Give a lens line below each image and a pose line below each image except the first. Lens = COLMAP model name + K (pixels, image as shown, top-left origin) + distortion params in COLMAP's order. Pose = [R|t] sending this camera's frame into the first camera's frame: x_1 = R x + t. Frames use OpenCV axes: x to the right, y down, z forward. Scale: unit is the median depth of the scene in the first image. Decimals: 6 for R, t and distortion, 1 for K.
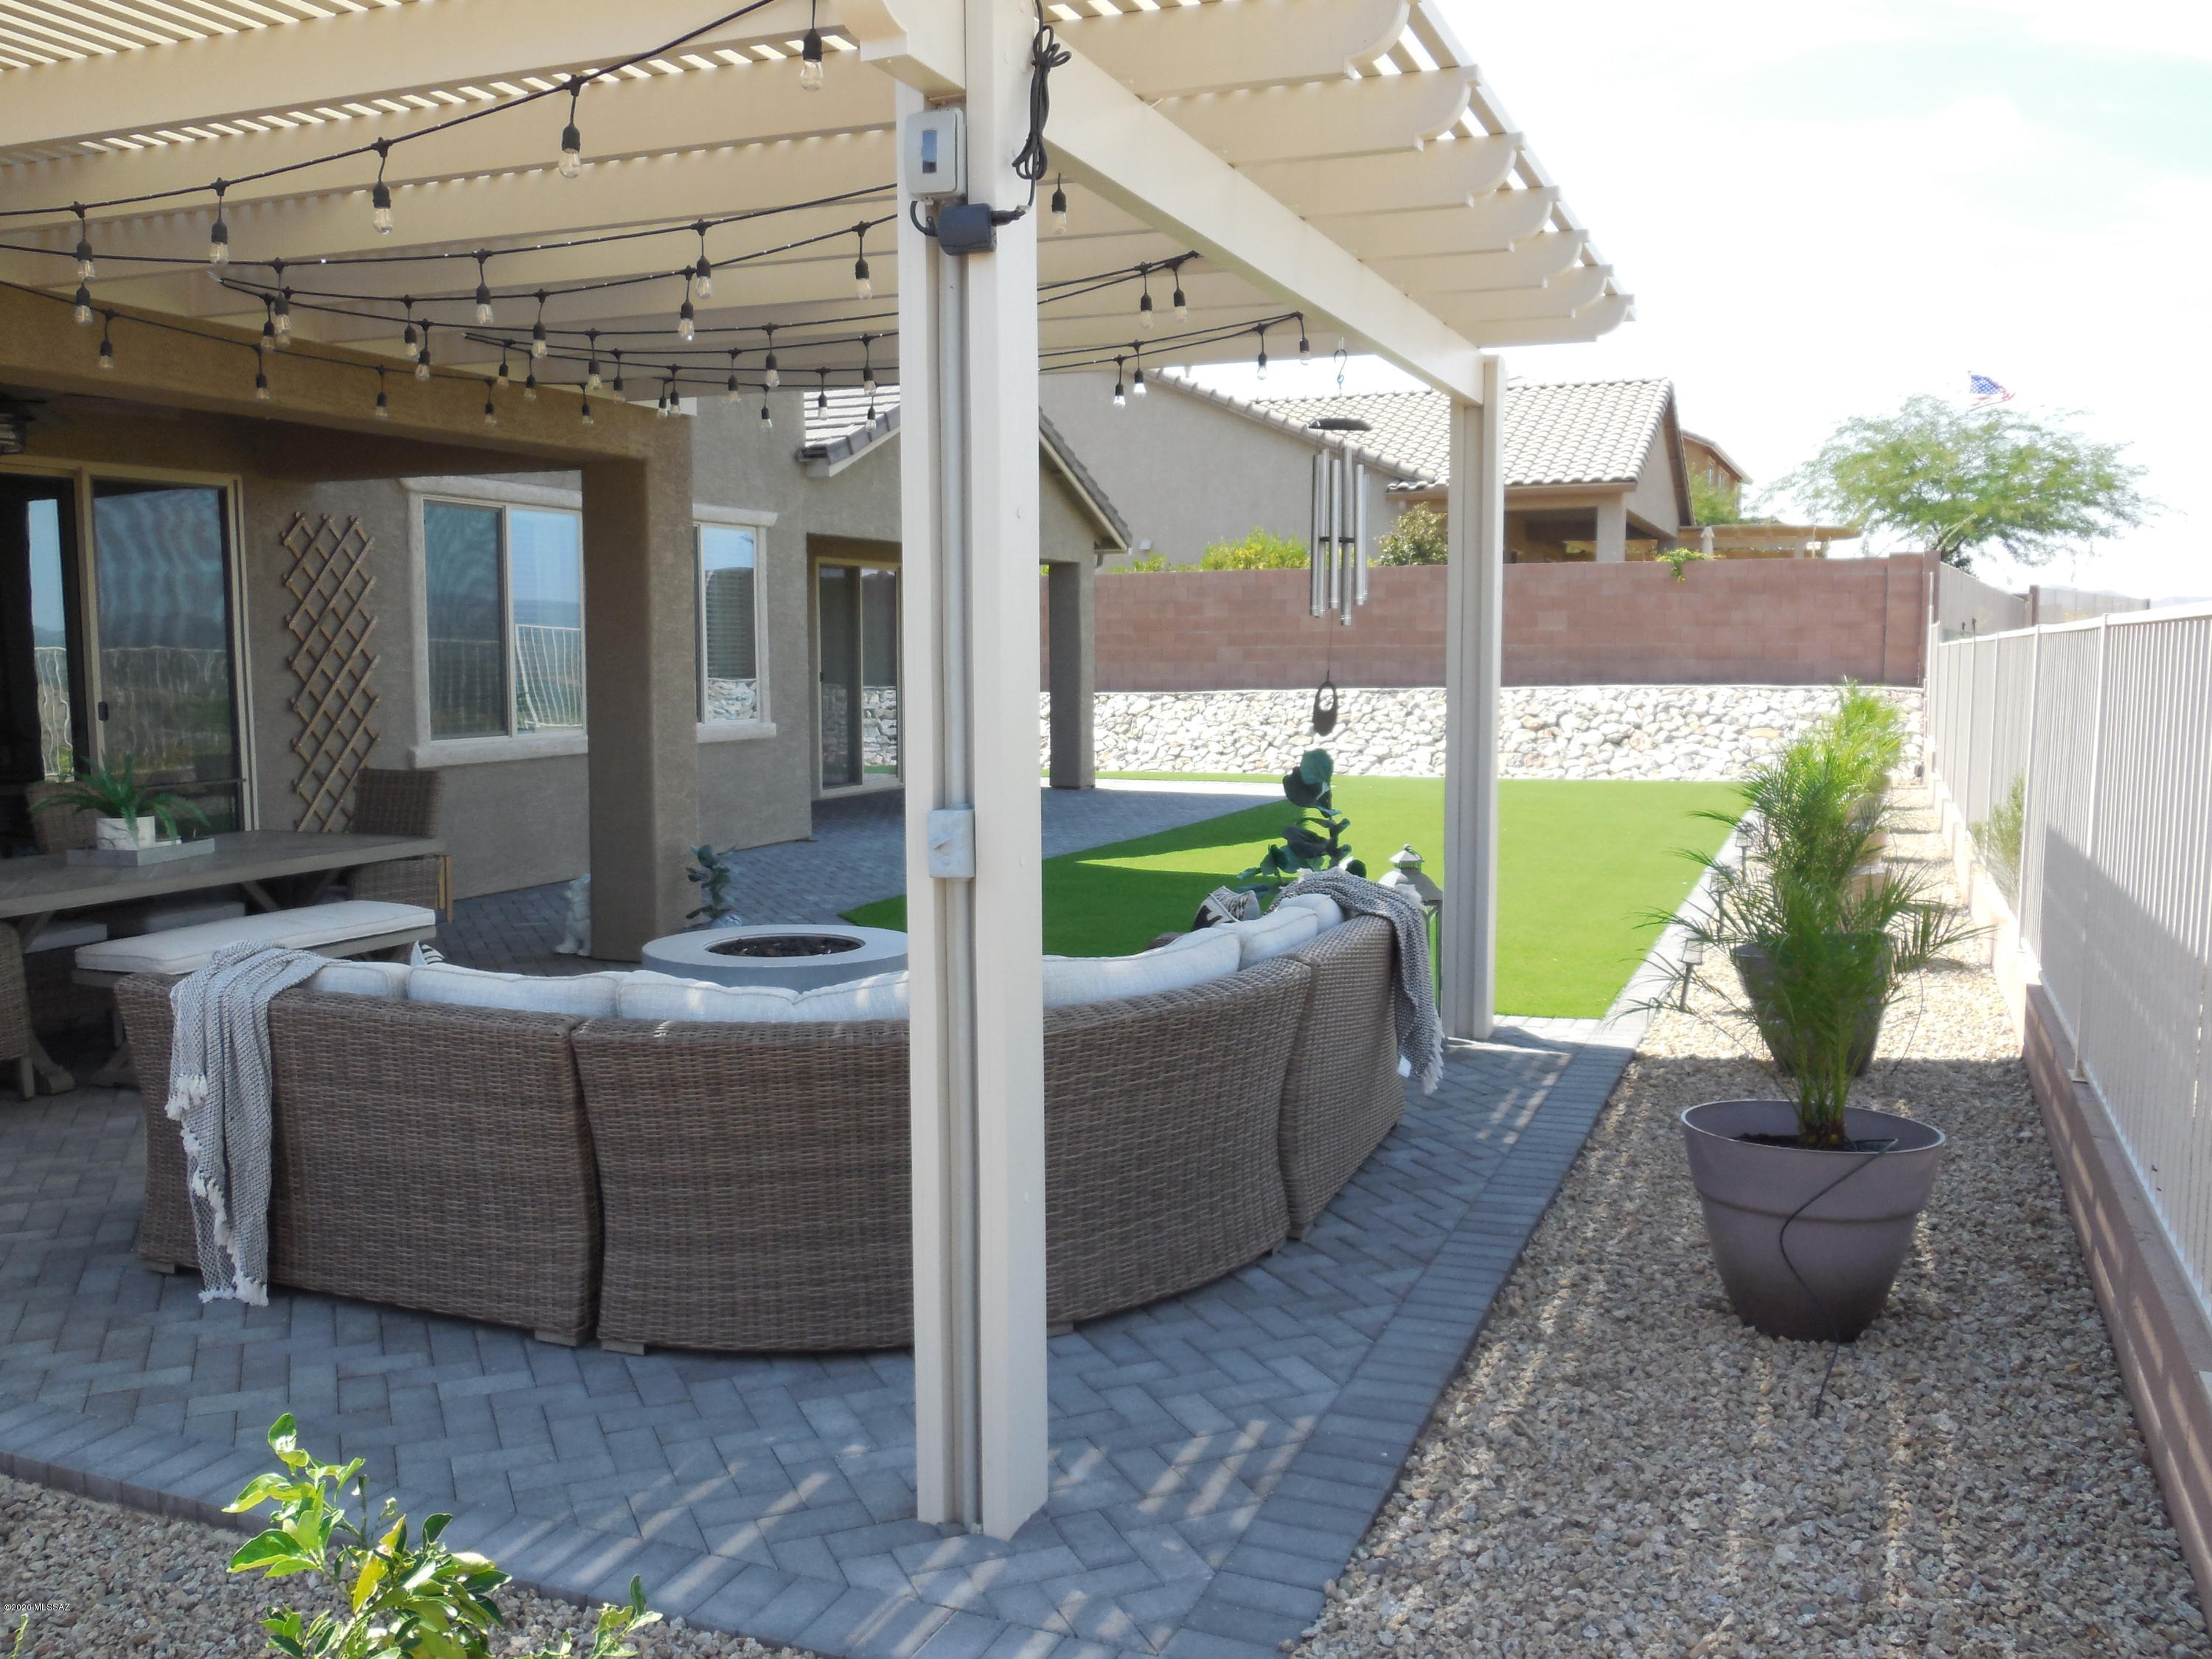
lens RADIAL K [[1910.9, 0, 1073.3], [0, 1910.9, 836.2], [0, 0, 1]] dist [-0.030599, 0.008615]
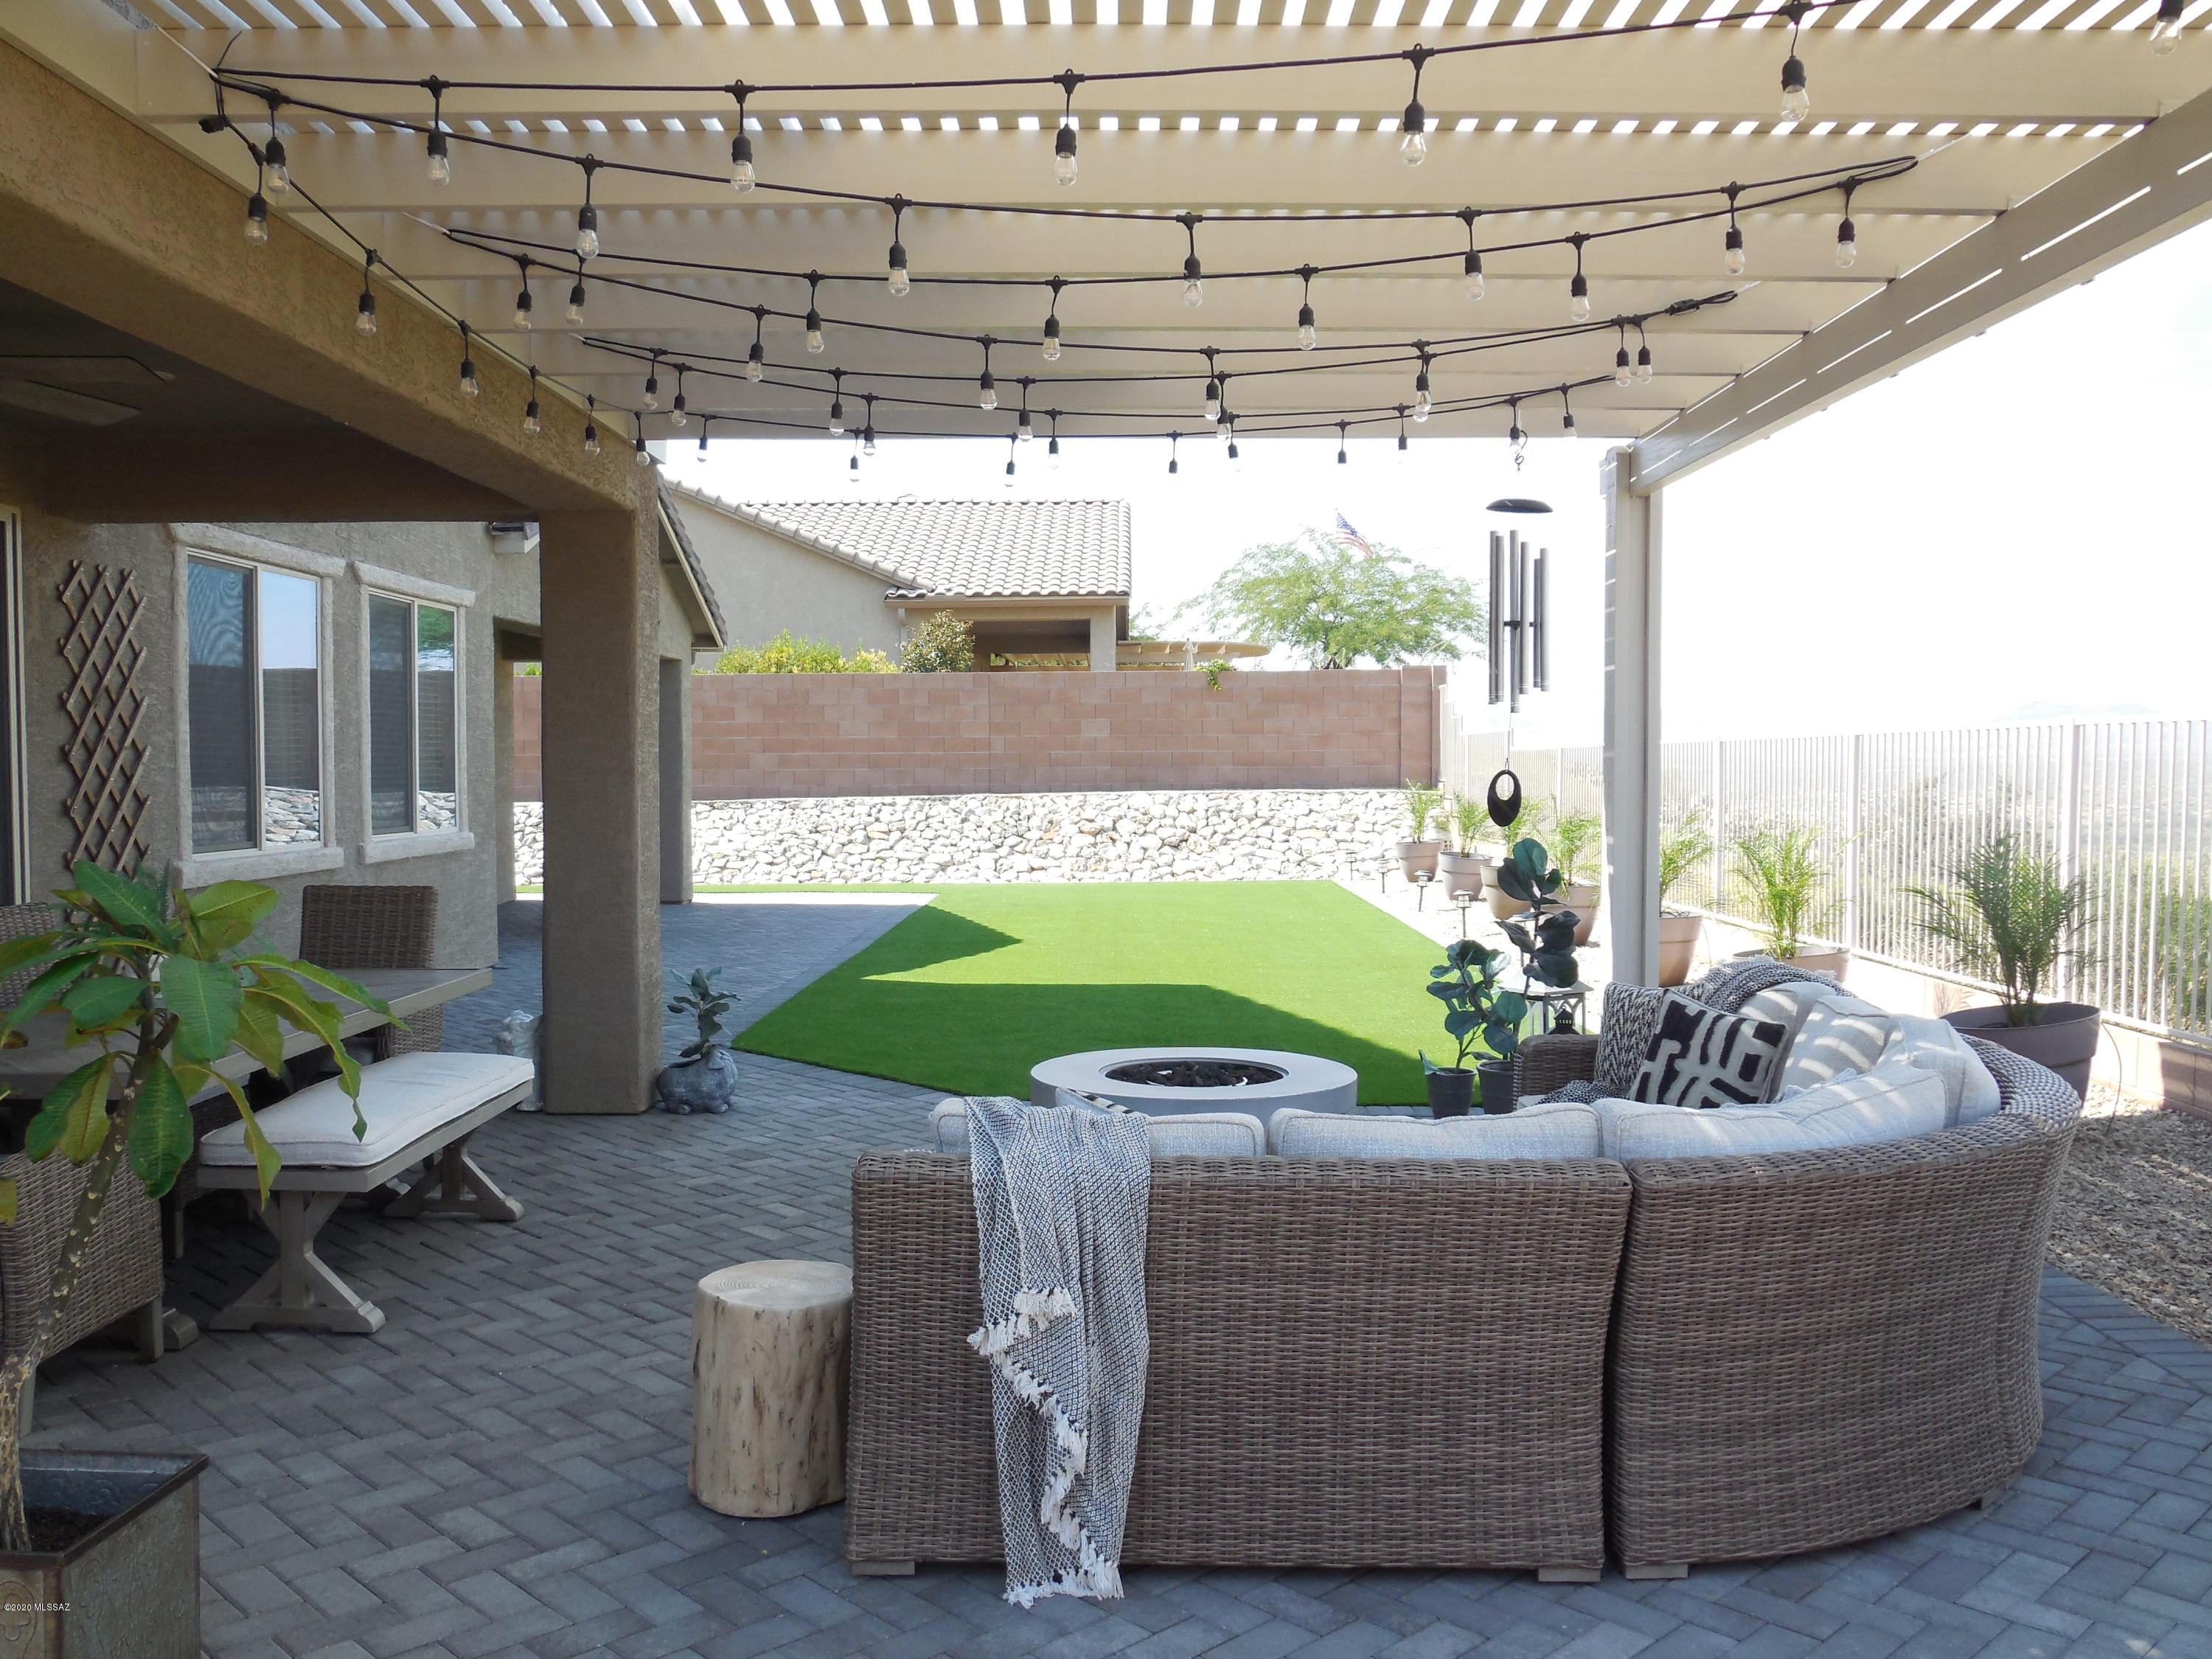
lens RADIAL K [[1910.9, 0, 1069.8], [0, 1910.9, 849.7], [0, 0, 1]] dist [-0.030599, 0.008615]
pose [[0.929004, -0.015493, 0.369746, -0.149216], [0.035048, 0.998316, -0.046229, -0.001361], [-0.368407, 0.055906, 0.927982, 0.065486]]
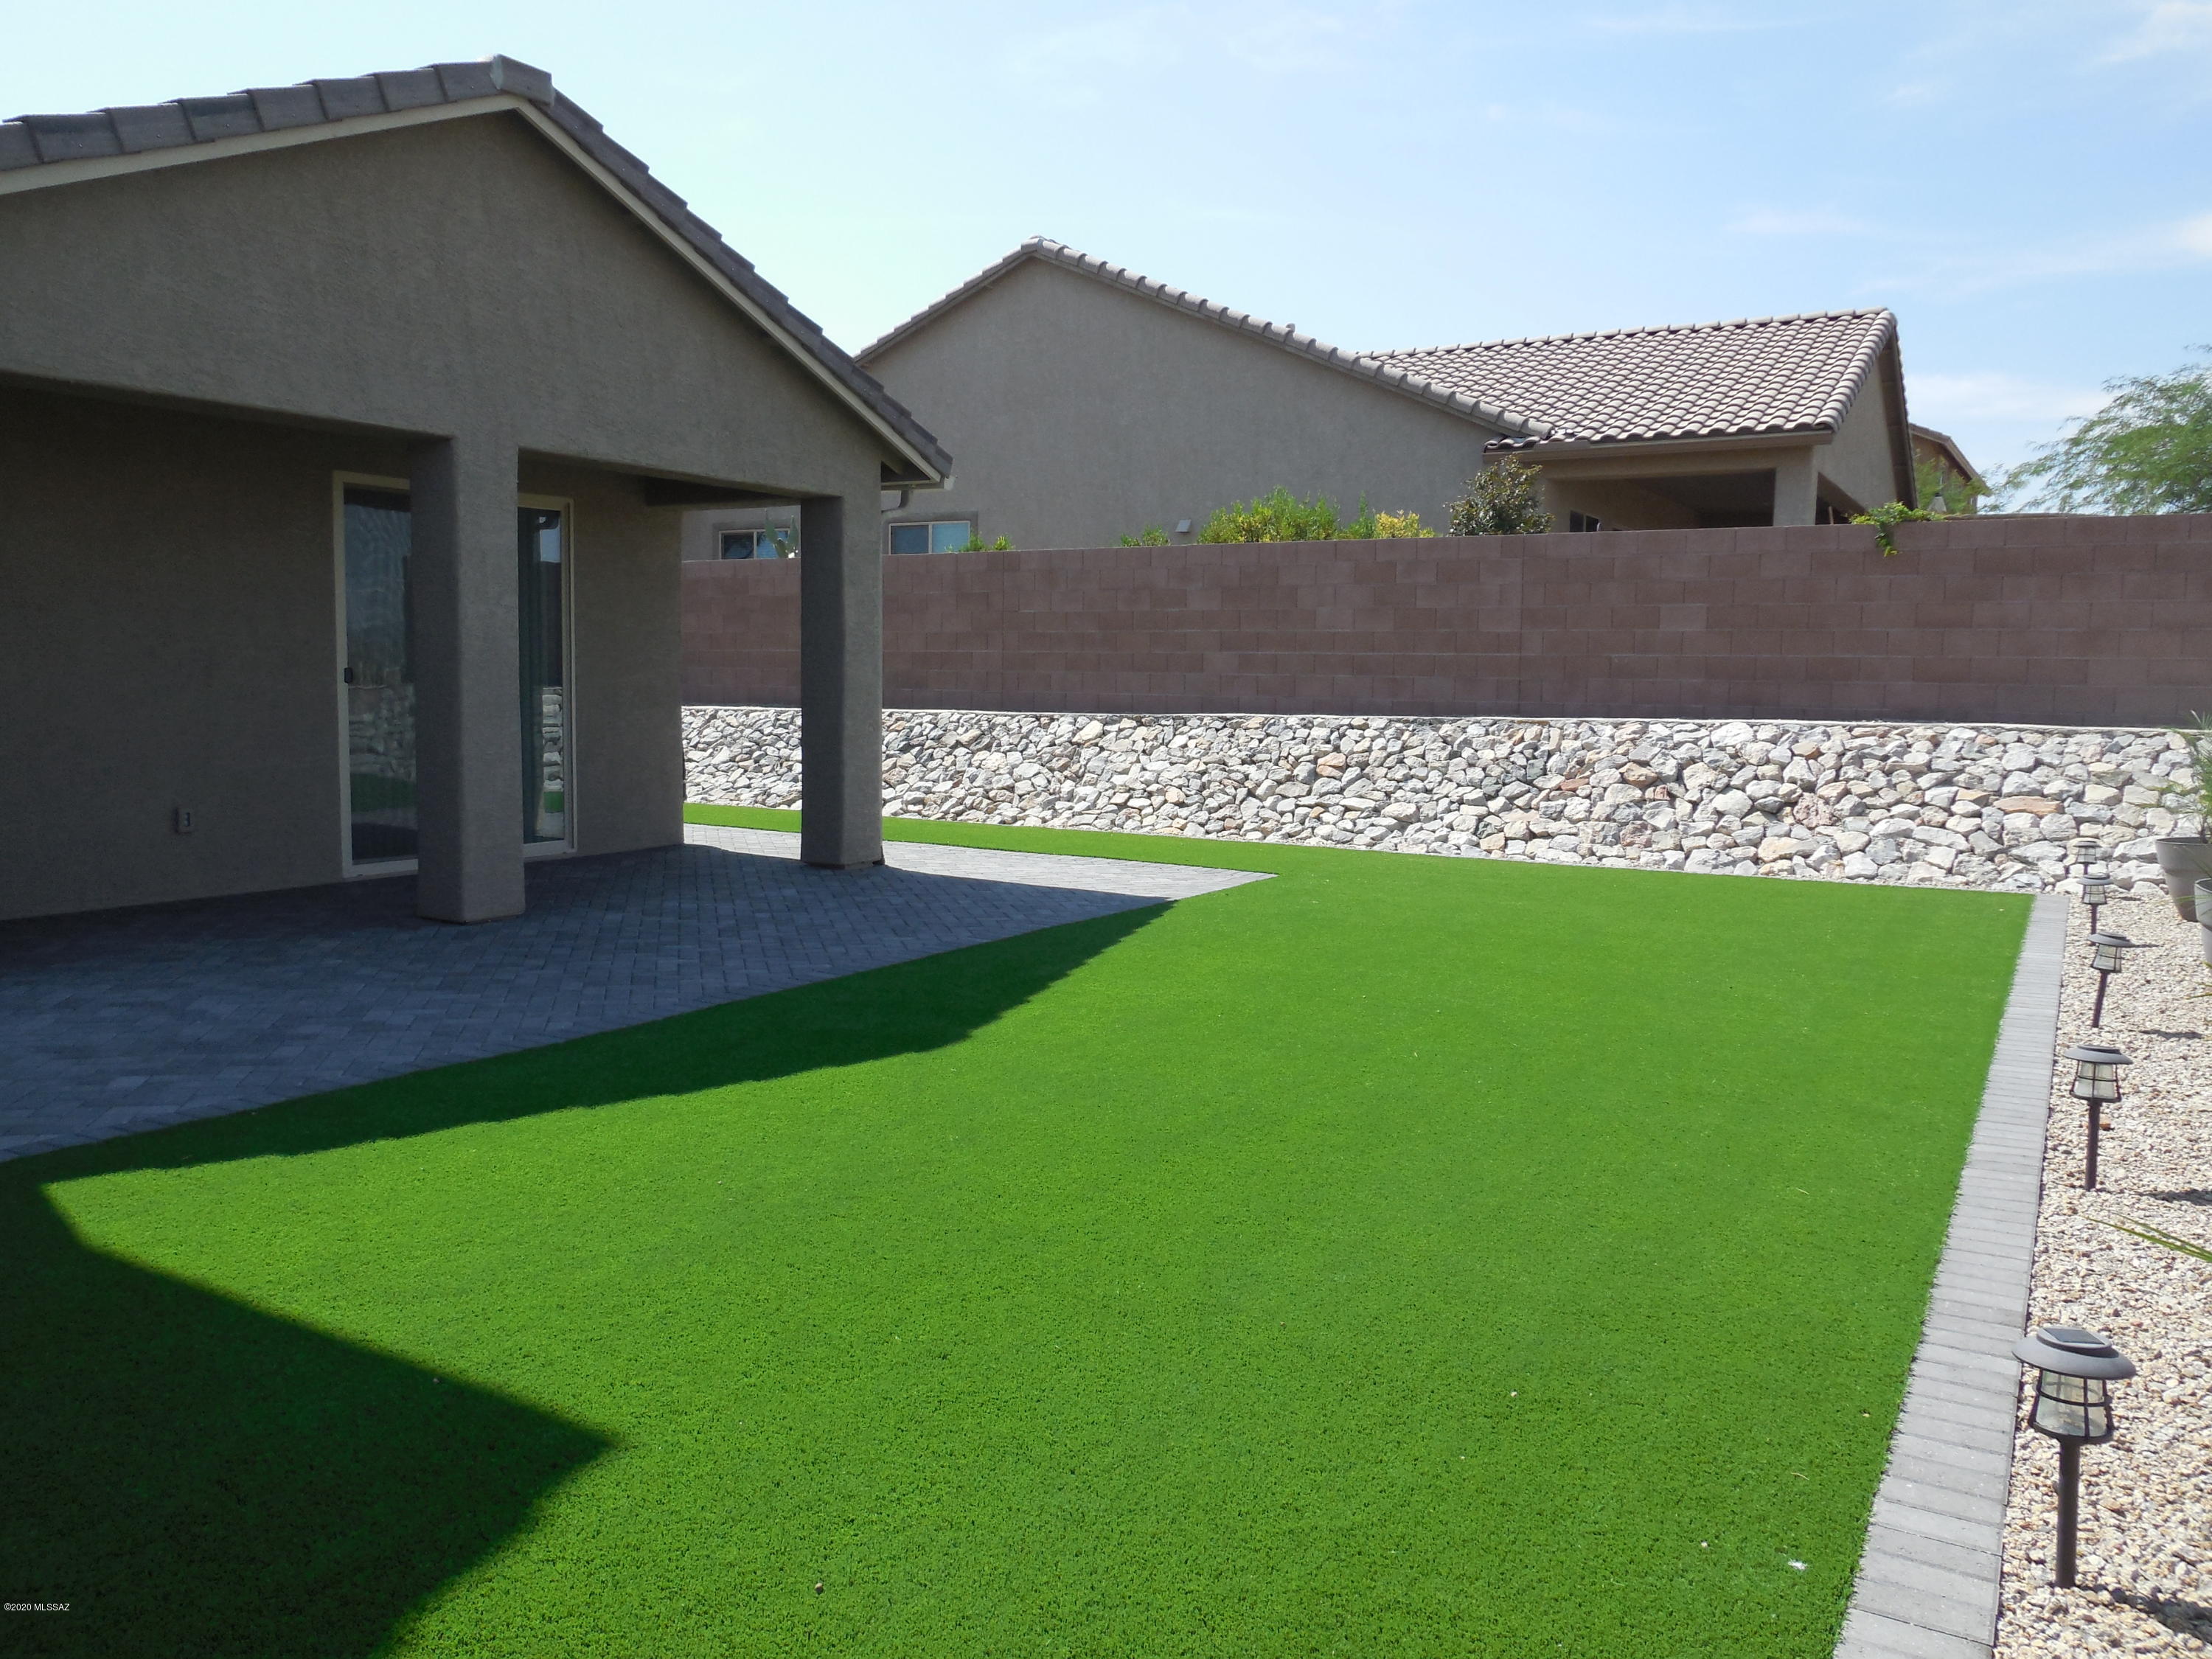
lens RADIAL K [[1664.4, 0, 1123.5], [0, 1664.4, 830.9], [0, 0, 1]] dist [-0.024898, 0.022143]
pose [[0.990916, 0.032366, -0.130526, 0.147550], [-0.032767, 0.999463, -0.000930, -0.035609], [0.130426, 0.005198, 0.991444, 0.440795]]
